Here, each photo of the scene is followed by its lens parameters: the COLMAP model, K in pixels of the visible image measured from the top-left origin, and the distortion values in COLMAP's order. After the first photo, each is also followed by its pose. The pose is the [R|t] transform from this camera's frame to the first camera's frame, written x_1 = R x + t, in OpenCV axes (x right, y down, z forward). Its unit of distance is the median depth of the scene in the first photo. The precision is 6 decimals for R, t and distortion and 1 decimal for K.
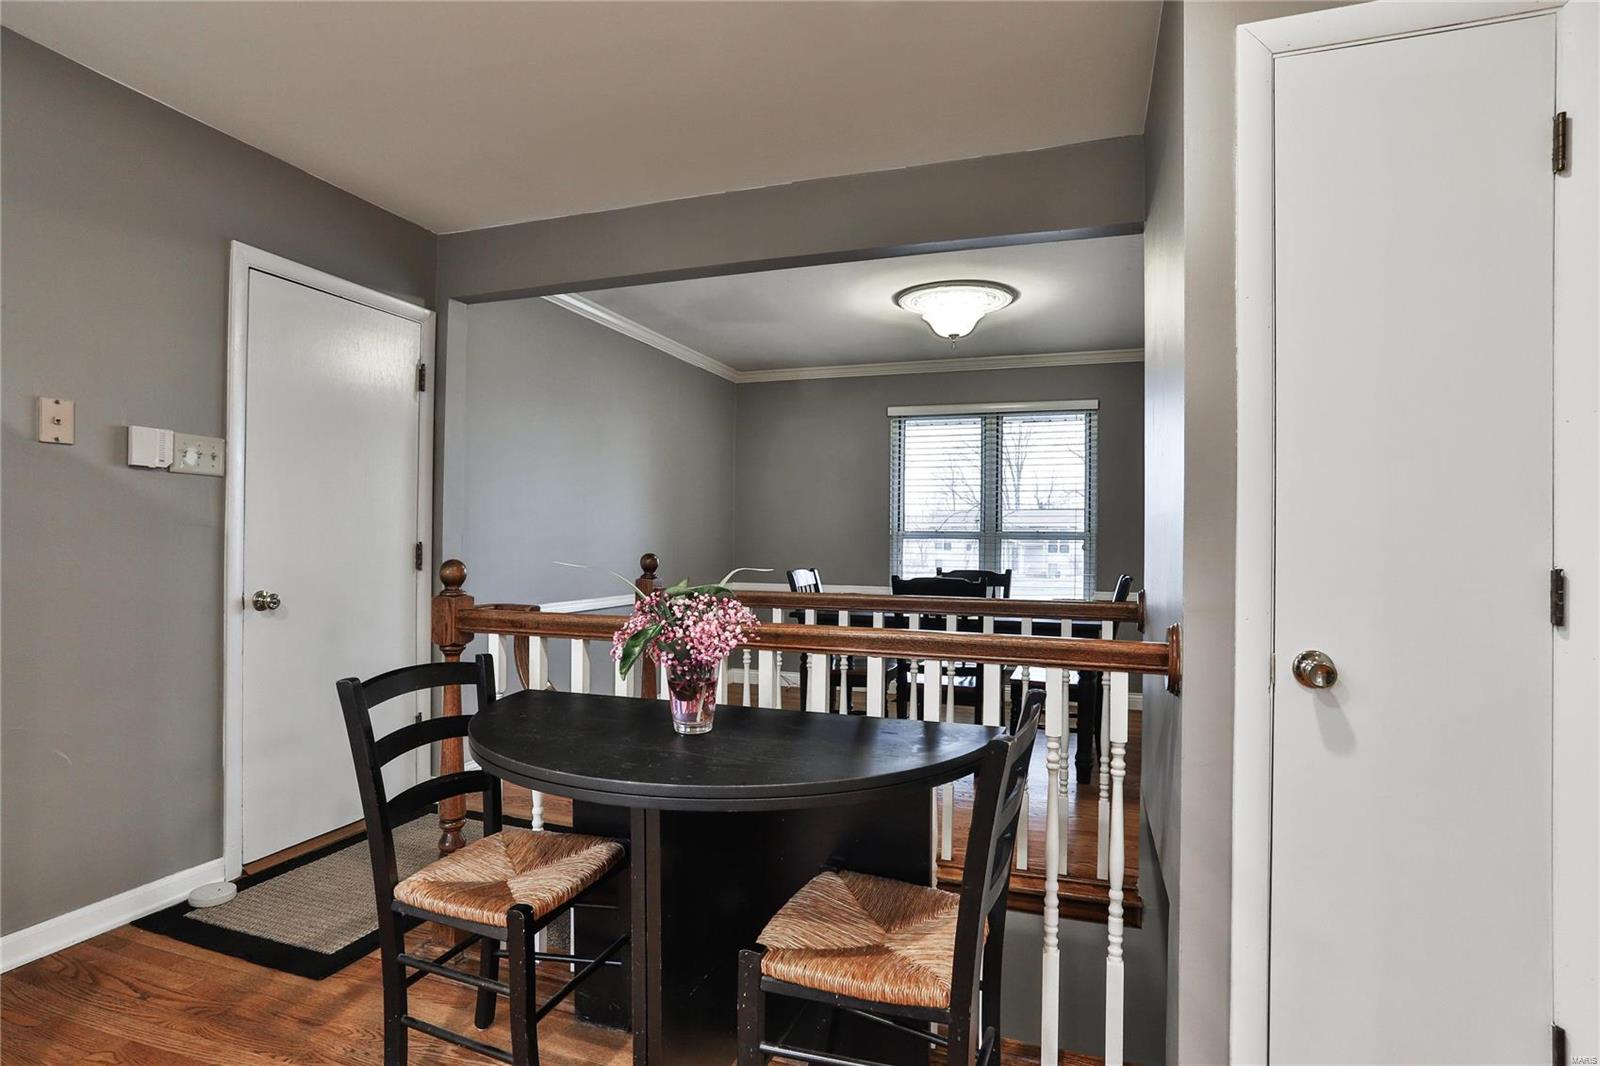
lens RADIAL K [[825.4, 0, 804.5], [0, 825.4, 527.4], [0, 0, 1]] dist [-0.046526, 0.027435]
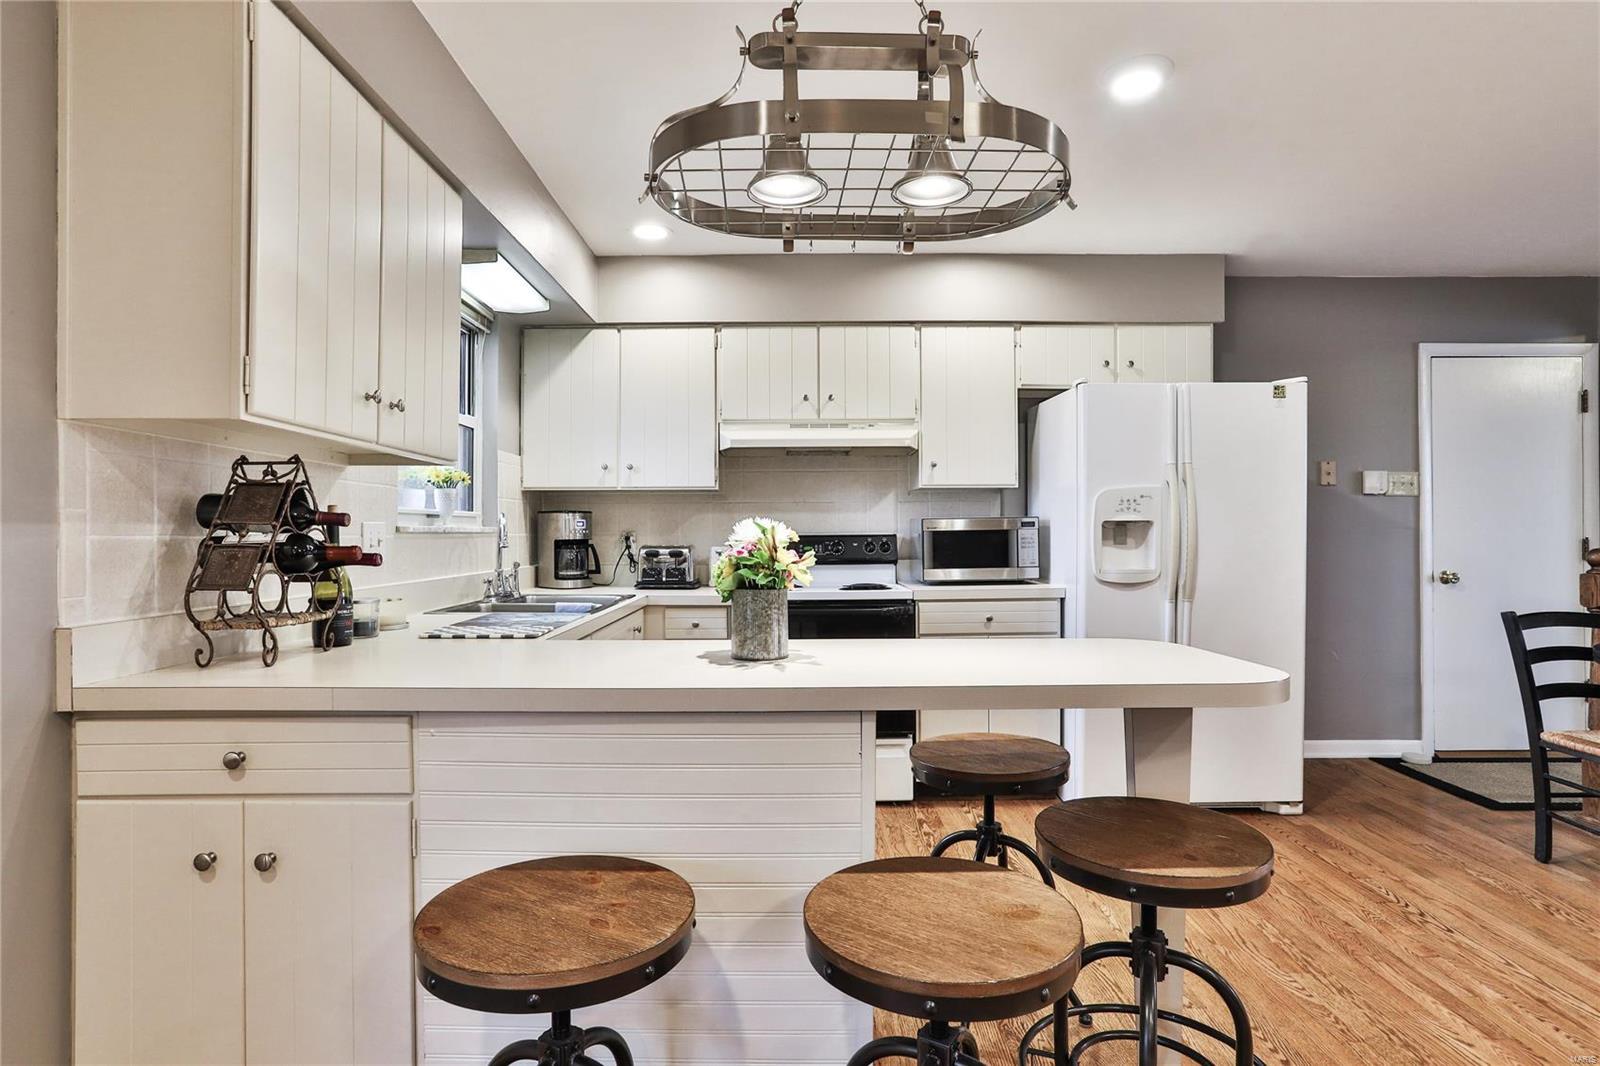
lens RADIAL K [[825.4, 0, 790.9], [0, 825.4, 536.6], [0, 0, 1]] dist [-0.046526, 0.027435]
pose [[0.314609, -0.010367, -0.949165, 0.396981], [0.018328, 0.999820, -0.004845, 0.000519], [0.949044, -0.015872, 0.314742, -0.659702]]
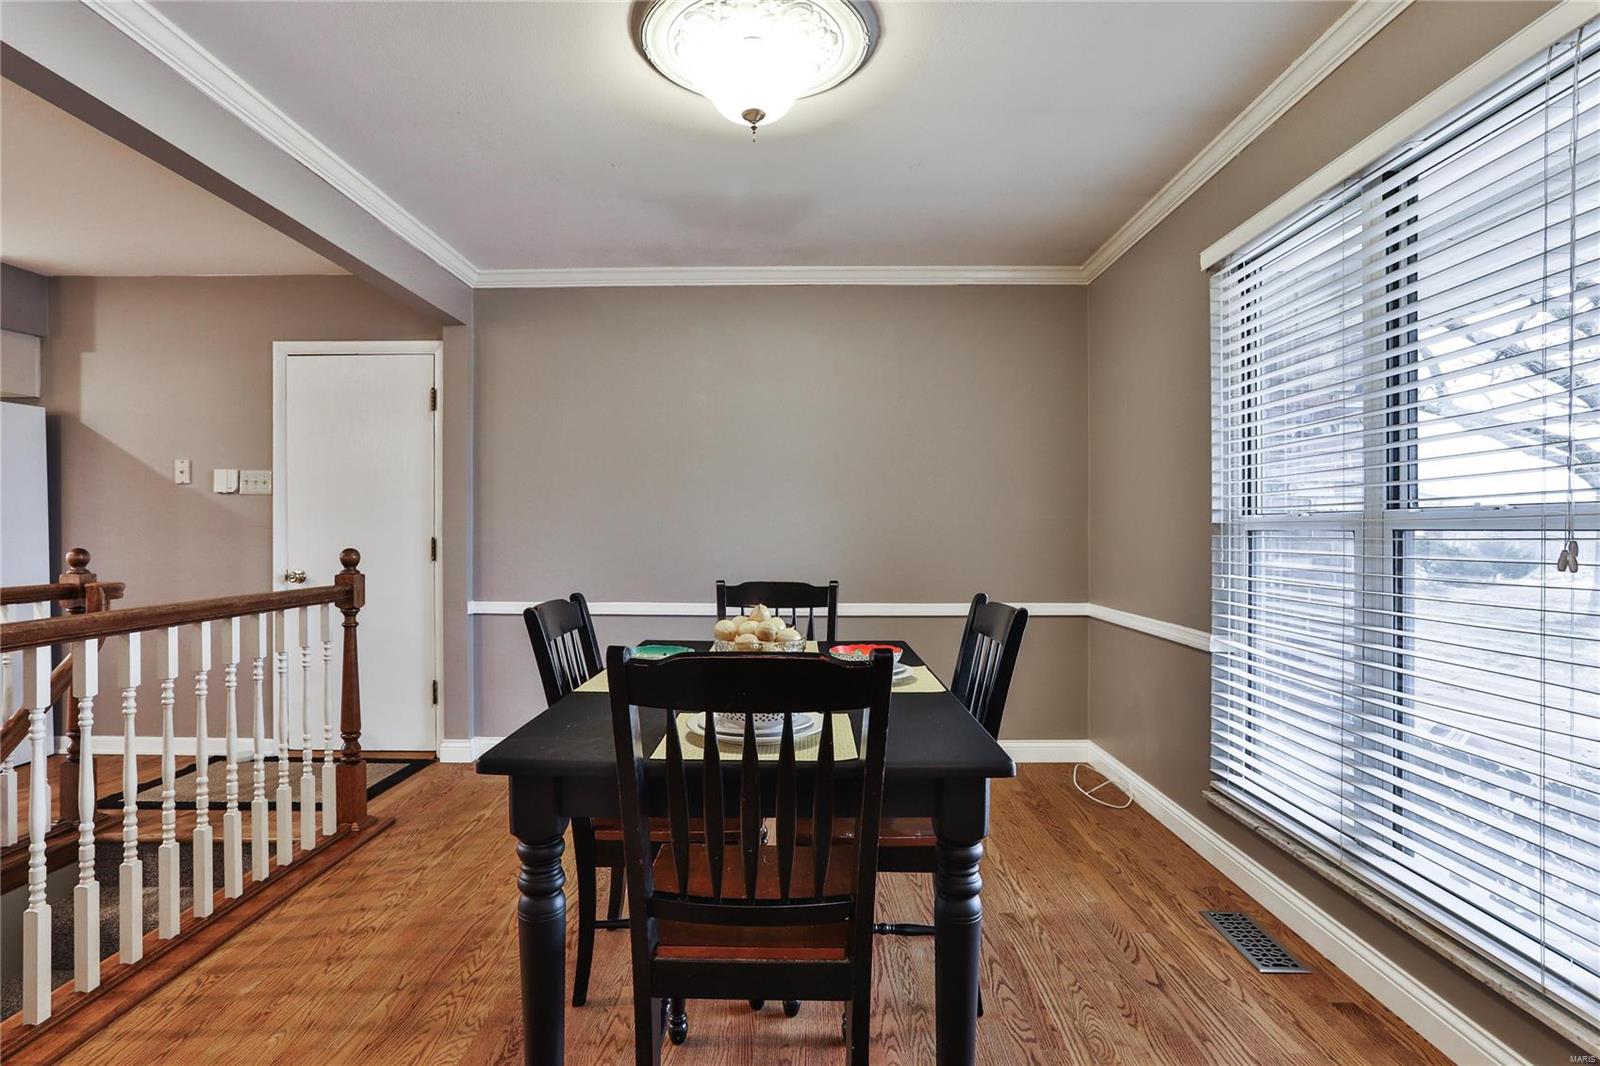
lens RADIAL K [[825.4, 0, 795.5], [0, 825.4, 529.9], [0, 0, 1]] dist [-0.046526, 0.027435]
pose [[0.293487, -0.011068, -0.955899, 1.111428], [0.011358, 0.999903, -0.008090, 0.030496], [0.955896, -0.008483, 0.293584, 1.558179]]
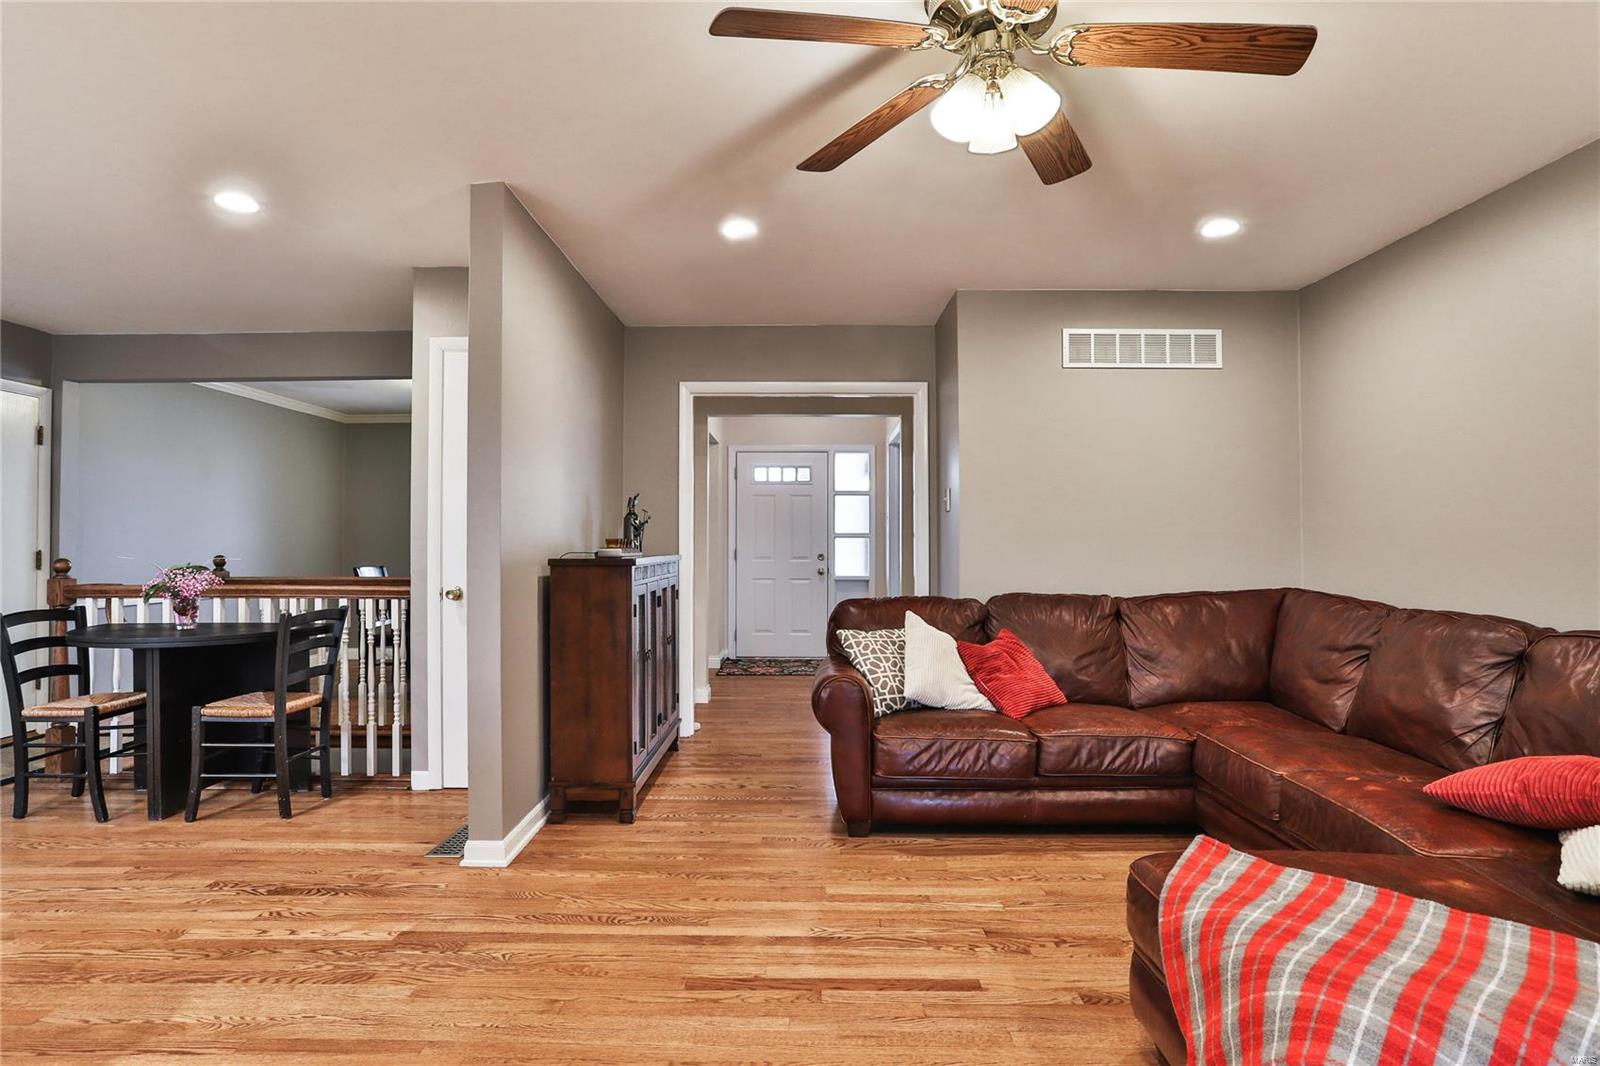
lens RADIAL K [[825.4, 0, 780.0], [0, 825.4, 530.4], [0, 0, 1]] dist [-0.046526, 0.027435]
pose [[0.955197, -0.005498, 0.295920, 0.469537], [0.006891, 0.999970, -0.003666, -0.002728], [-0.295890, 0.005541, 0.955206, -0.990956]]
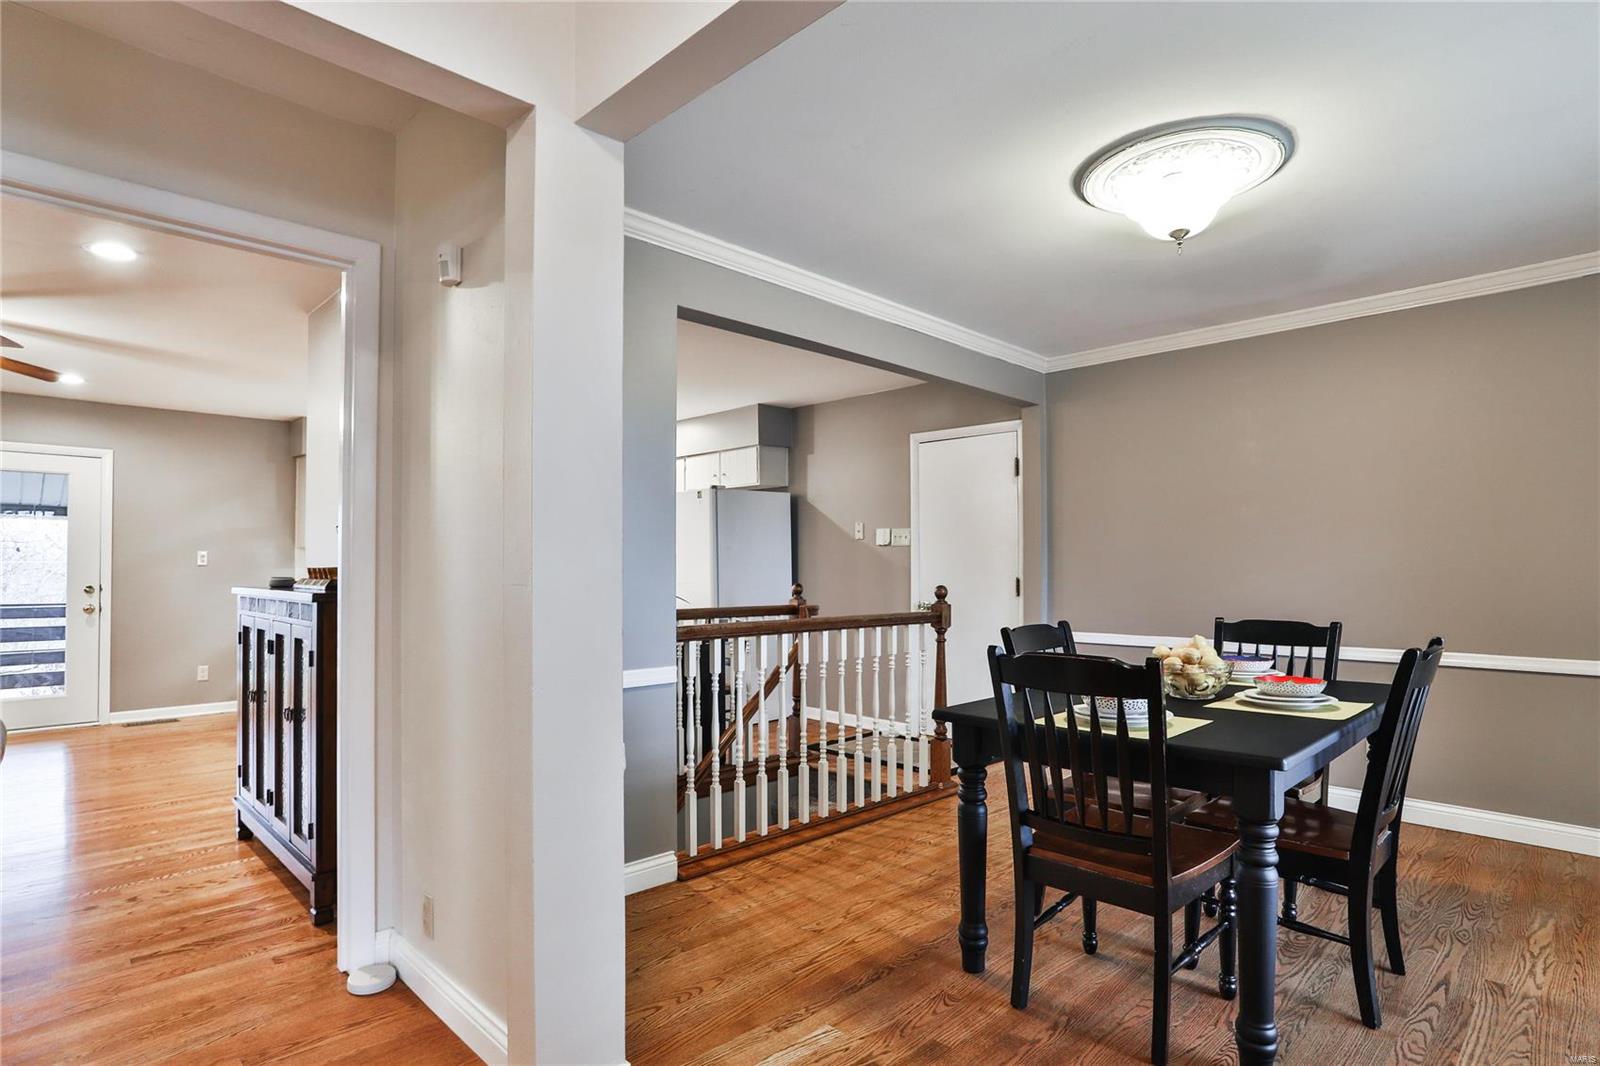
lens RADIAL K [[825.4, 0, 799.2], [0, 825.4, 557.1], [0, 0, 1]] dist [-0.046526, 0.027435]
pose [[-0.451632, -0.025371, -0.891844, 1.407047], [0.002474, 0.999556, -0.029688, 0.032171], [0.892201, -0.015615, -0.451369, 1.788774]]
